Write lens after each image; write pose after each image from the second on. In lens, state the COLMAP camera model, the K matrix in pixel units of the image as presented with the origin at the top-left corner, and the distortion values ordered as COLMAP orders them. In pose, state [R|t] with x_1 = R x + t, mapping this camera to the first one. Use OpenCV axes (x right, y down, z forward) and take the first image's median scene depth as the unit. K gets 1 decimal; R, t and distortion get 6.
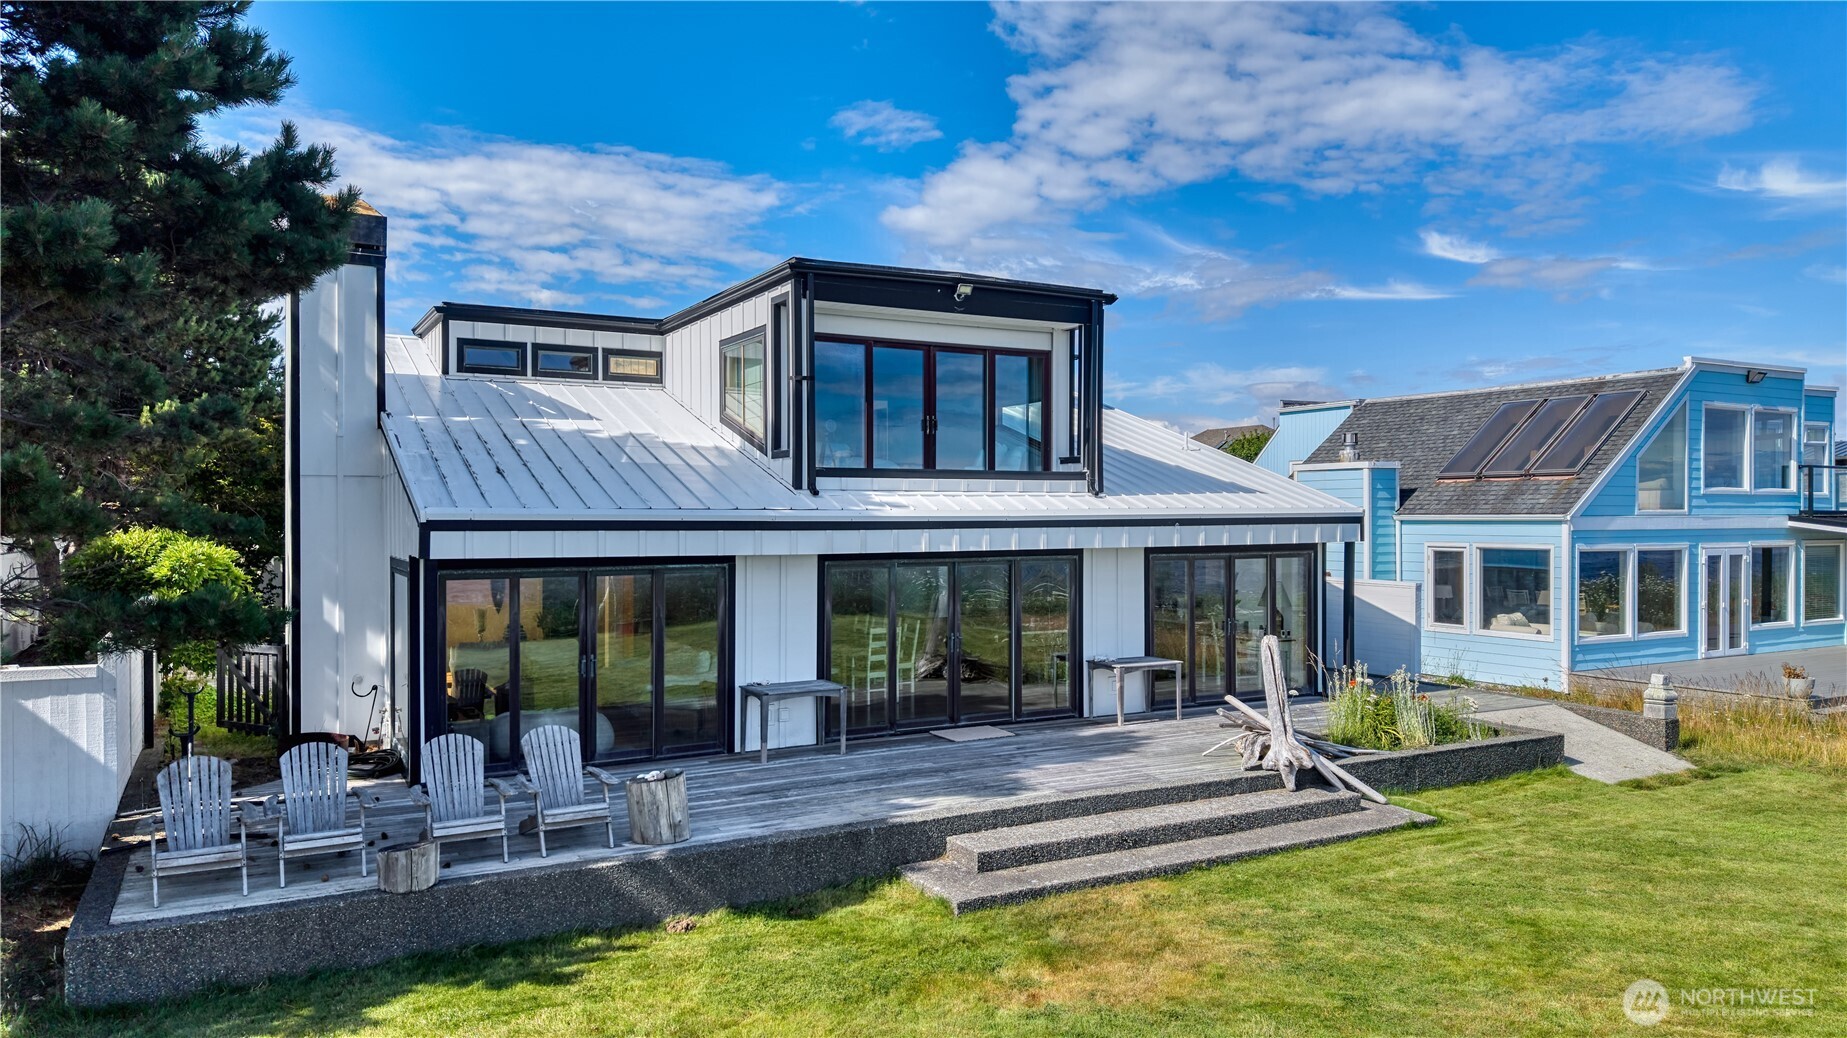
lens RADIAL K [[1224.2, 0, 880.8], [0, 1224.2, 522.7], [0, 0, 1]] dist [0.044022, 0.000001]
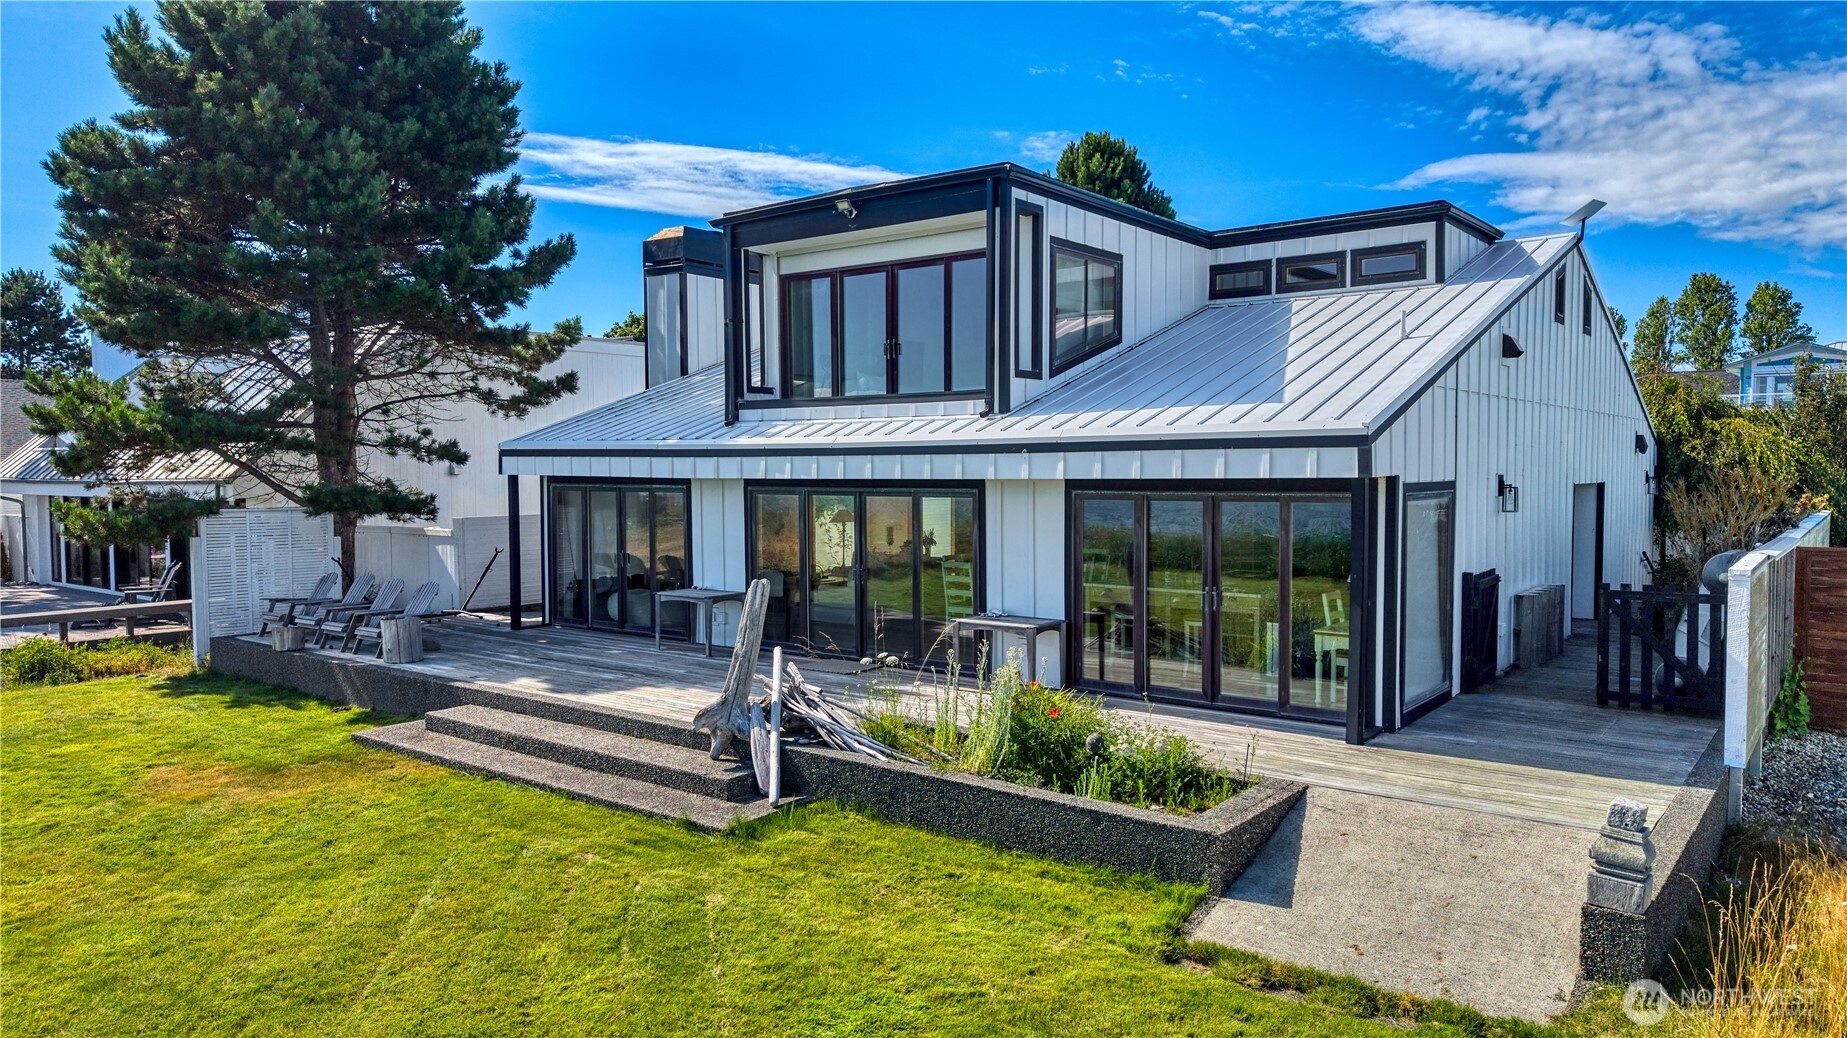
lens RADIAL K [[1224.2, 0, 880.8], [0, 1224.2, 522.7], [0, 0, 1]] dist [0.044022, 0.000001]
pose [[0.386762, 0.053164, -0.920646, 0.931120], [0.009239, 0.998063, 0.061516, -0.001775], [0.922133, -0.032298, 0.385522, 0.619855]]
